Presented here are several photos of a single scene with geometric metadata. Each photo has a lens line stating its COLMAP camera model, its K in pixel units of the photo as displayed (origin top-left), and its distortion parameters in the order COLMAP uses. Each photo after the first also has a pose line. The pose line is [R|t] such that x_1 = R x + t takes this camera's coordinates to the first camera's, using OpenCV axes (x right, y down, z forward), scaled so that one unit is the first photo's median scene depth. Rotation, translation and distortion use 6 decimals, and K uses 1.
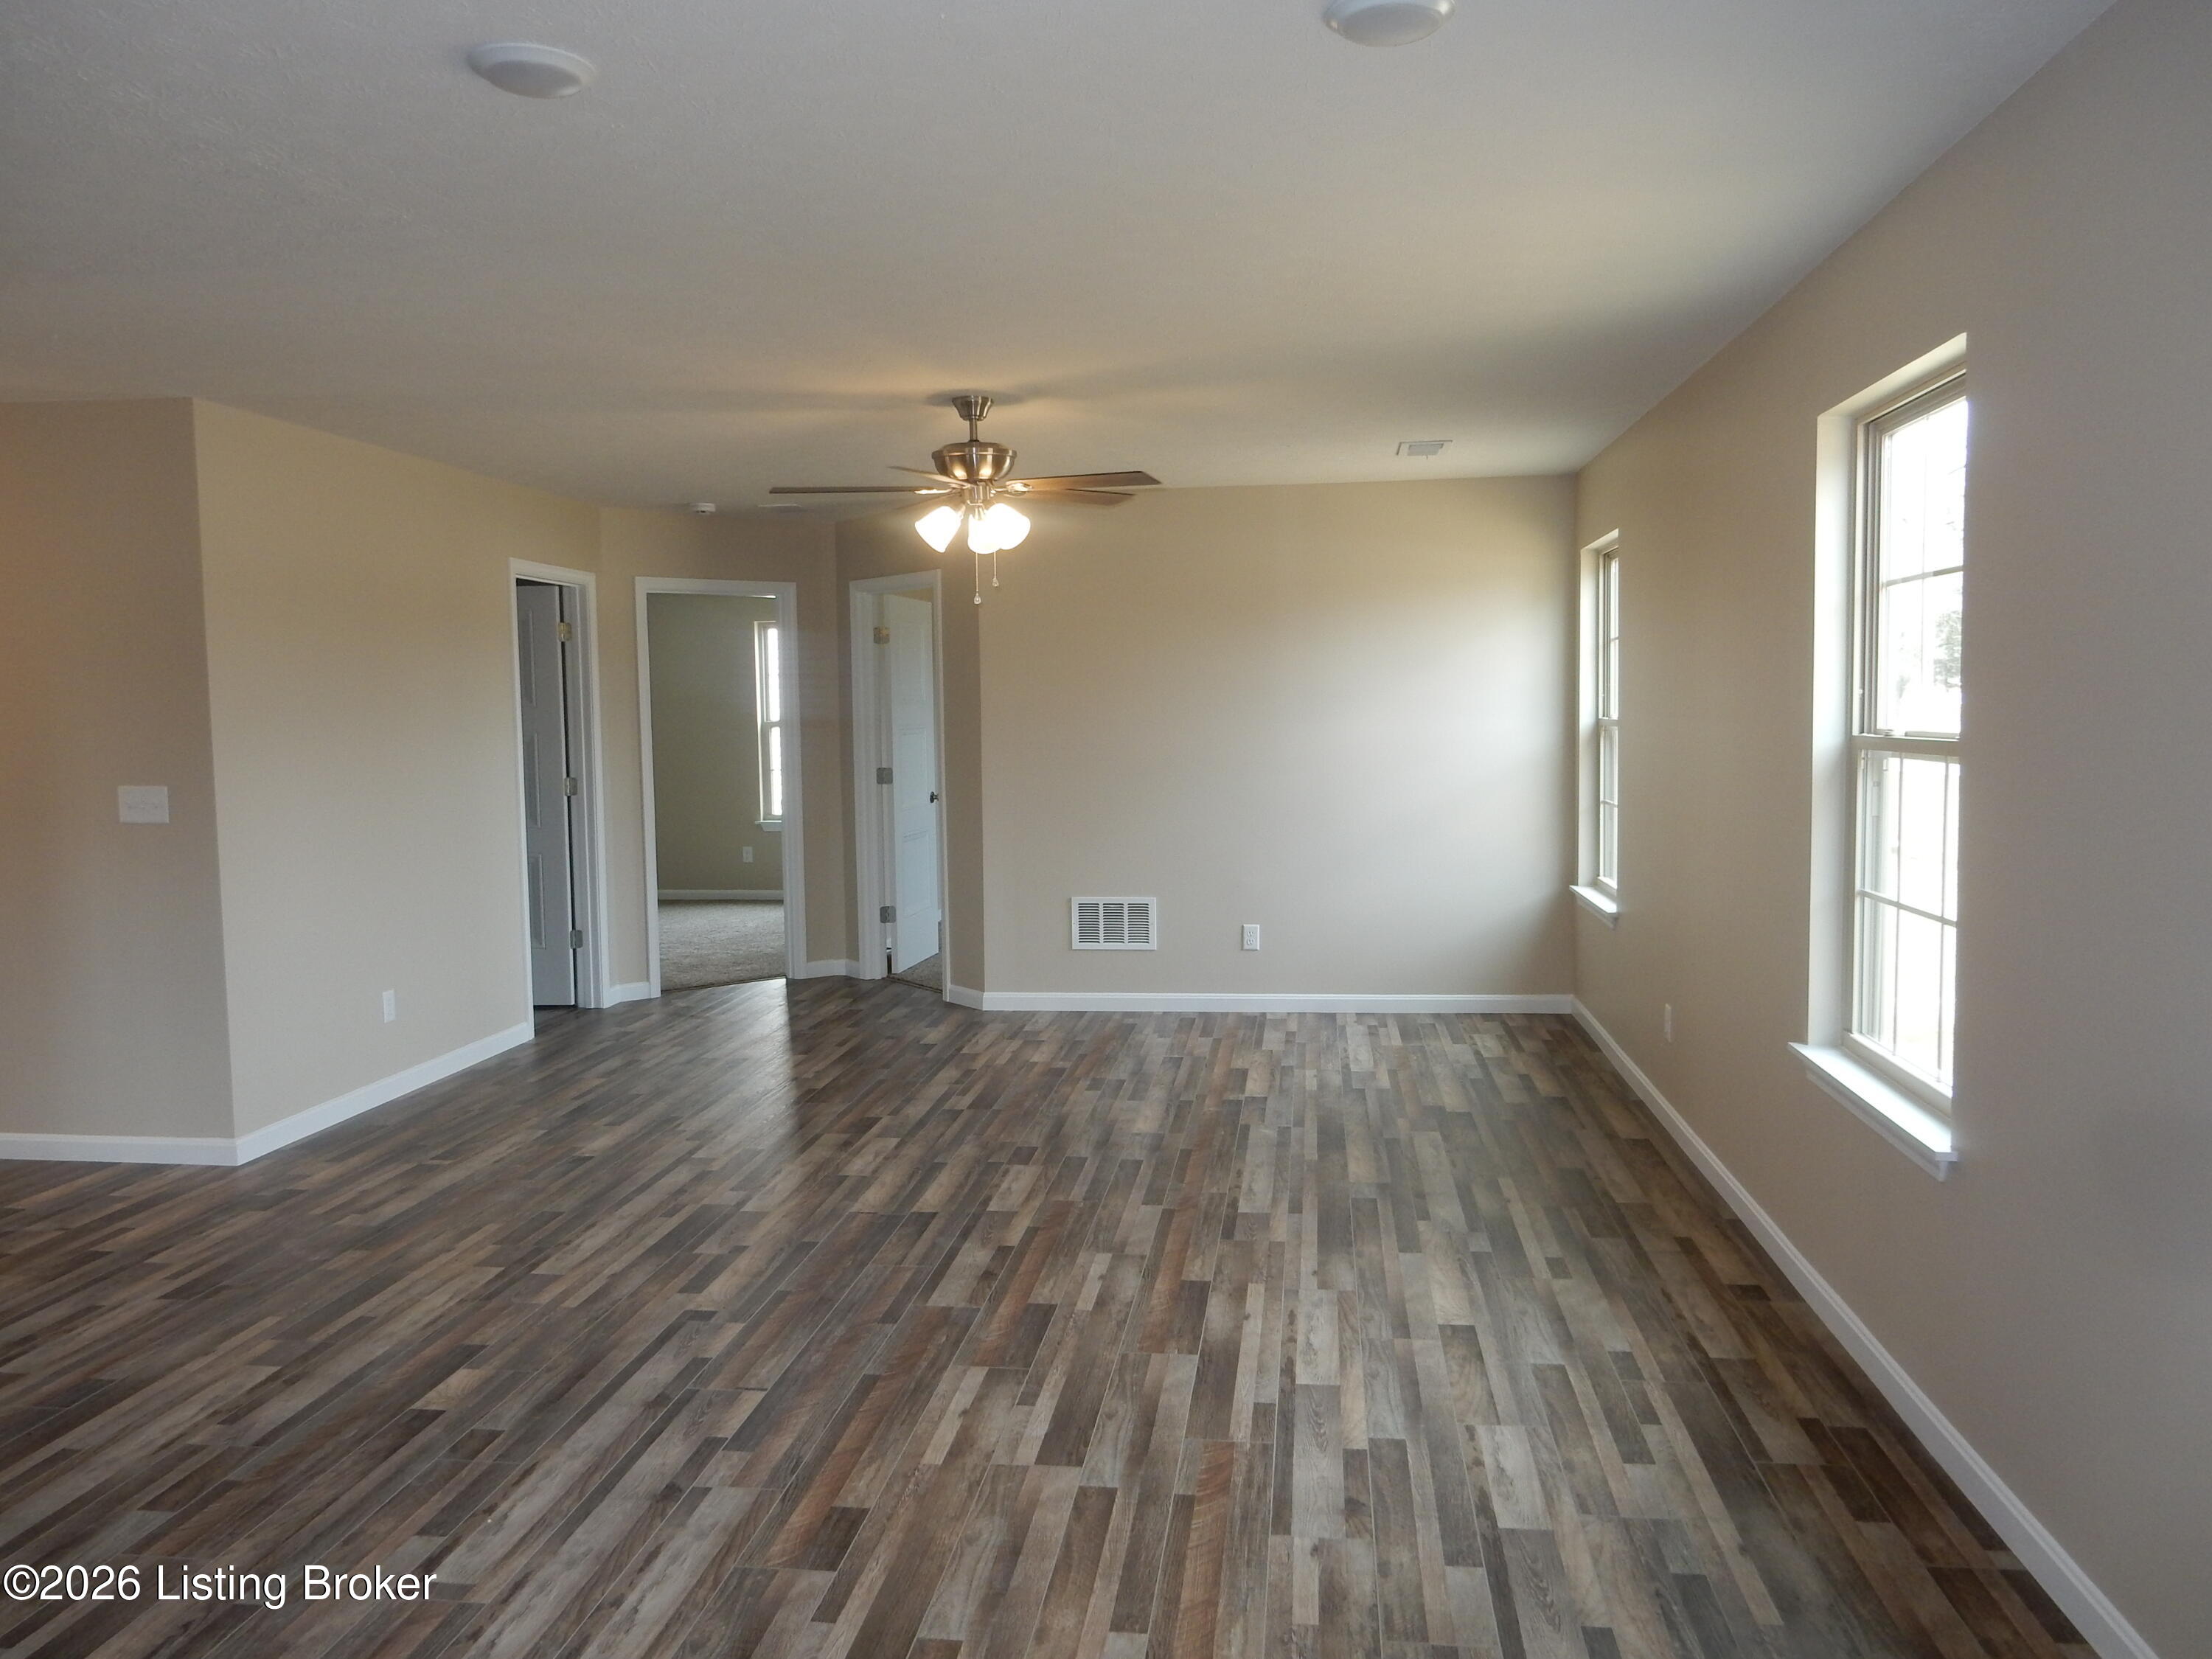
lens RADIAL K [[1607.5, 0, 1109.6], [0, 1607.5, 827.3], [0, 0, 1]] dist [0.003590, -0.006203]
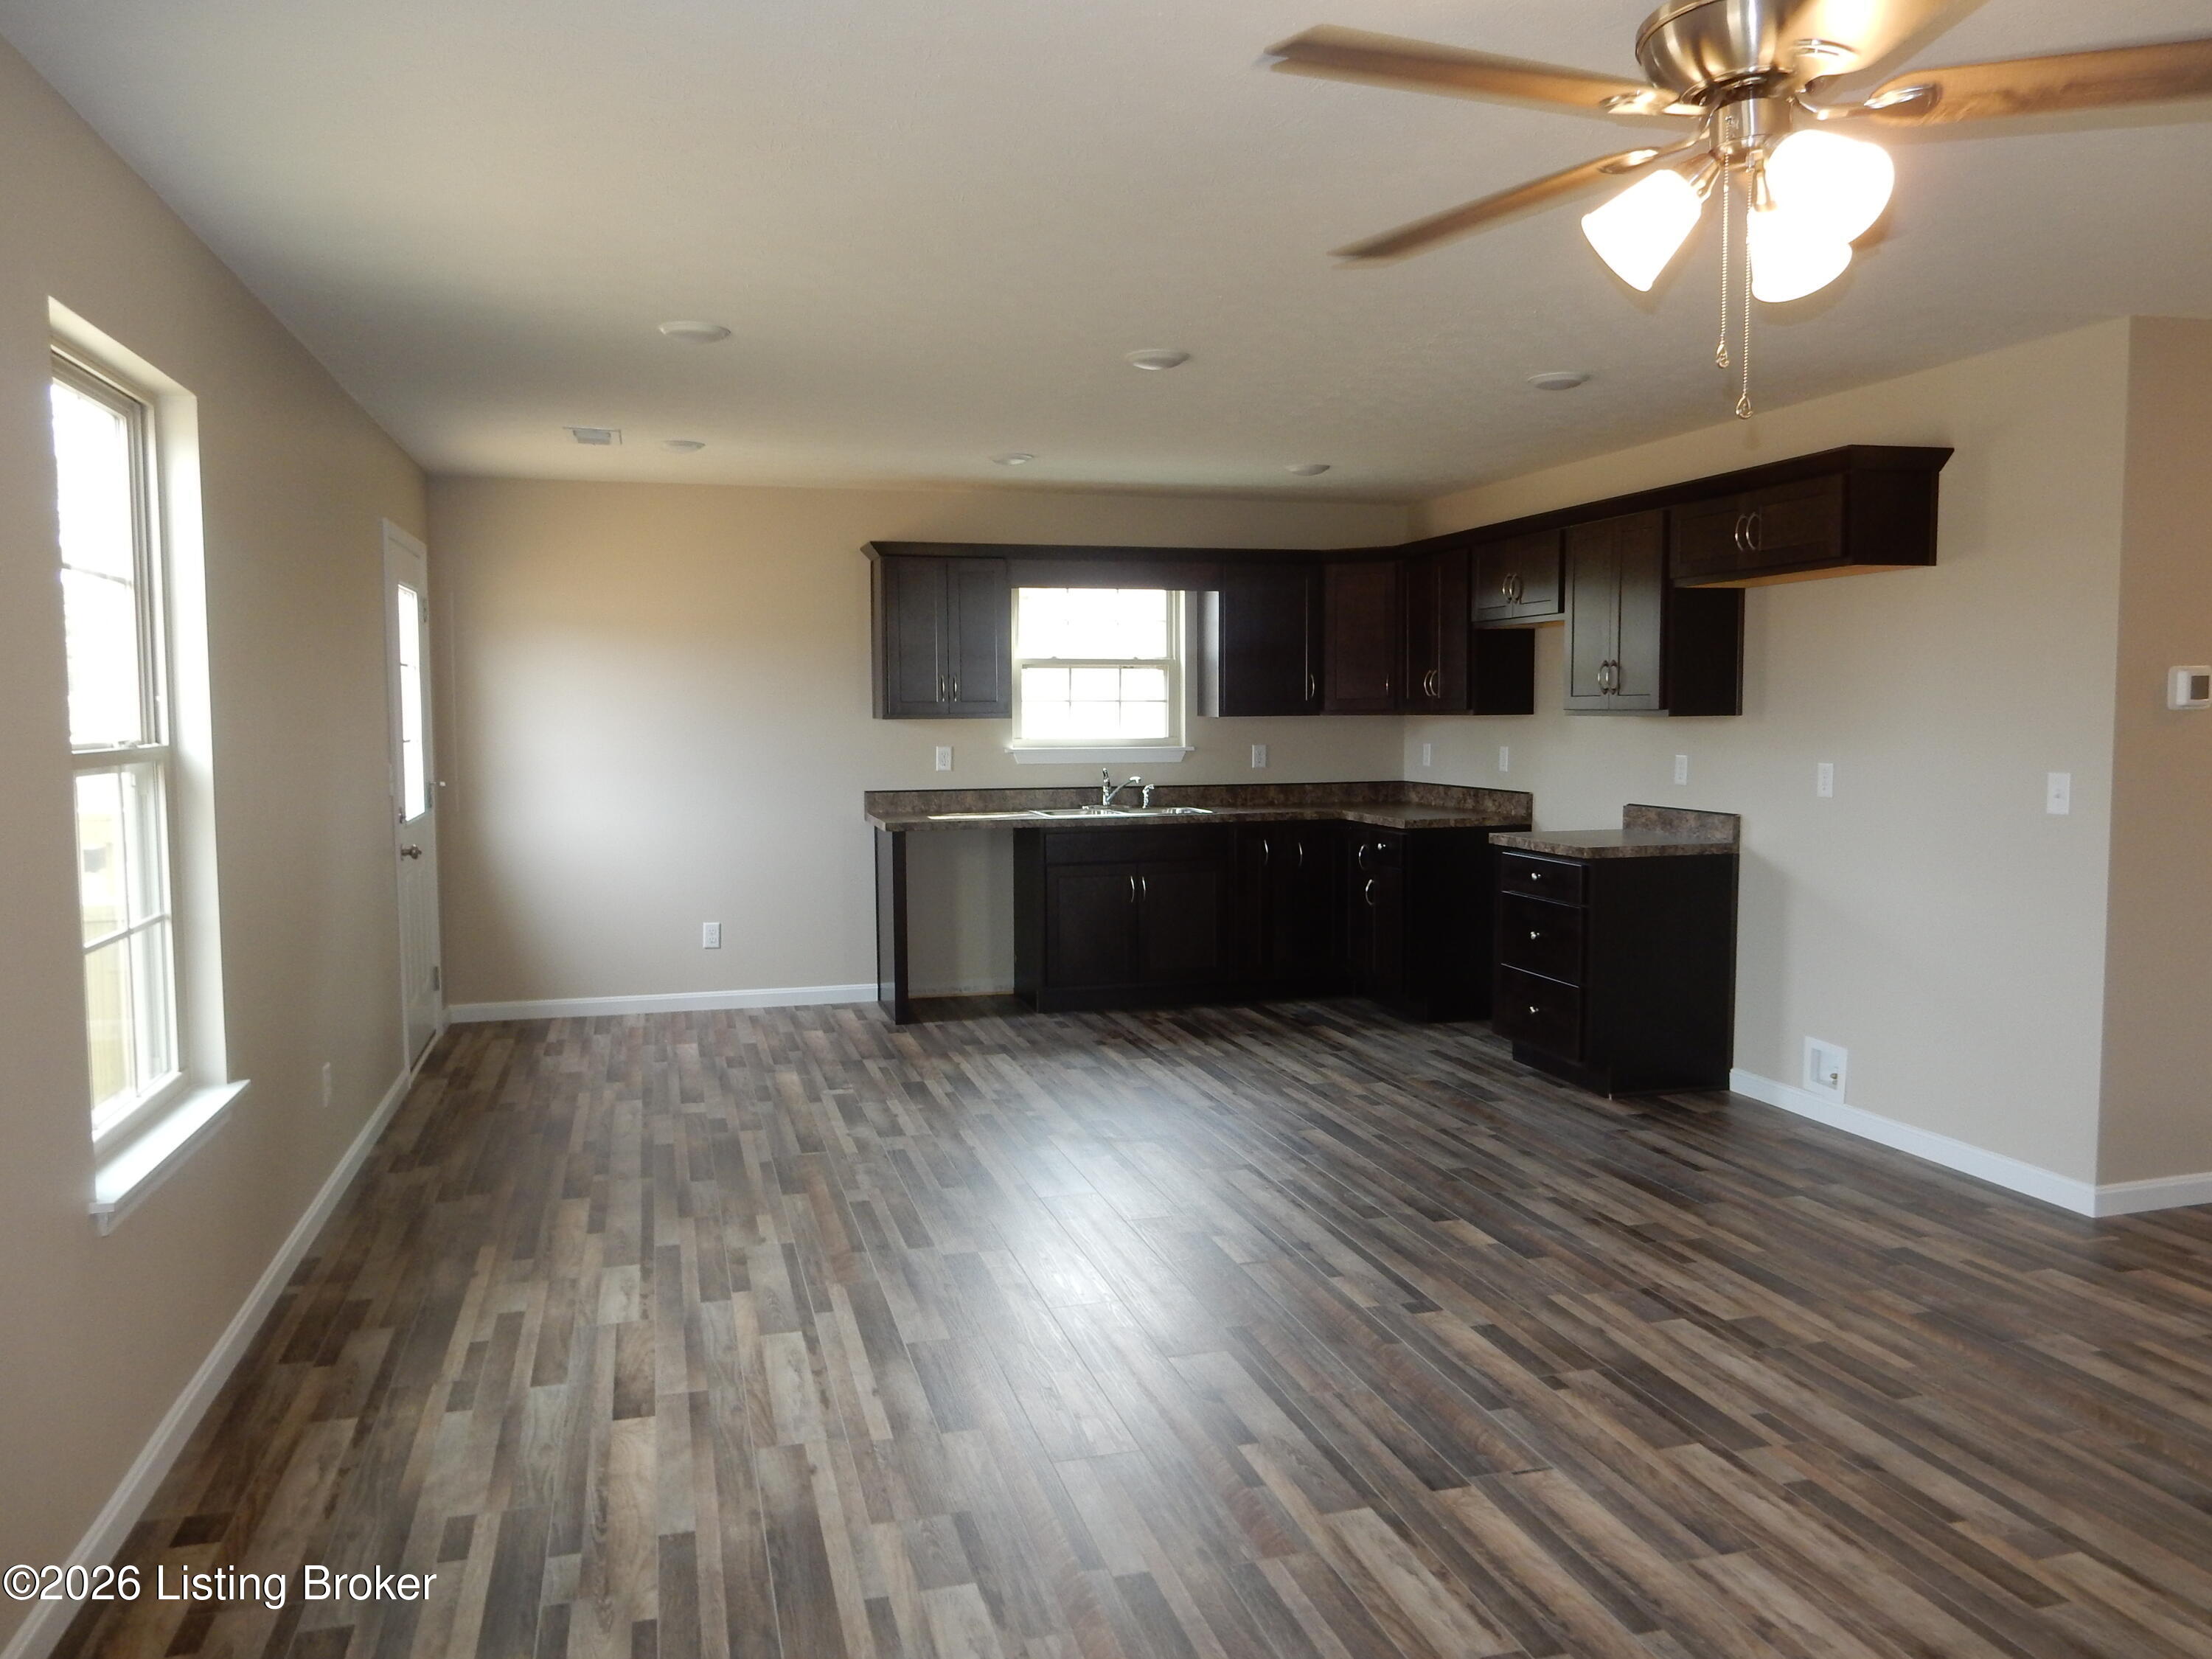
lens RADIAL K [[1607.5, 0, 1111.3], [0, 1607.5, 830.9], [0, 0, 1]] dist [0.003590, -0.006203]
pose [[-0.918595, 0.049249, -0.392119, 0.309615], [-0.010864, 0.988683, 0.149625, -0.139865], [0.395050, 0.141705, -0.907665, 1.881677]]
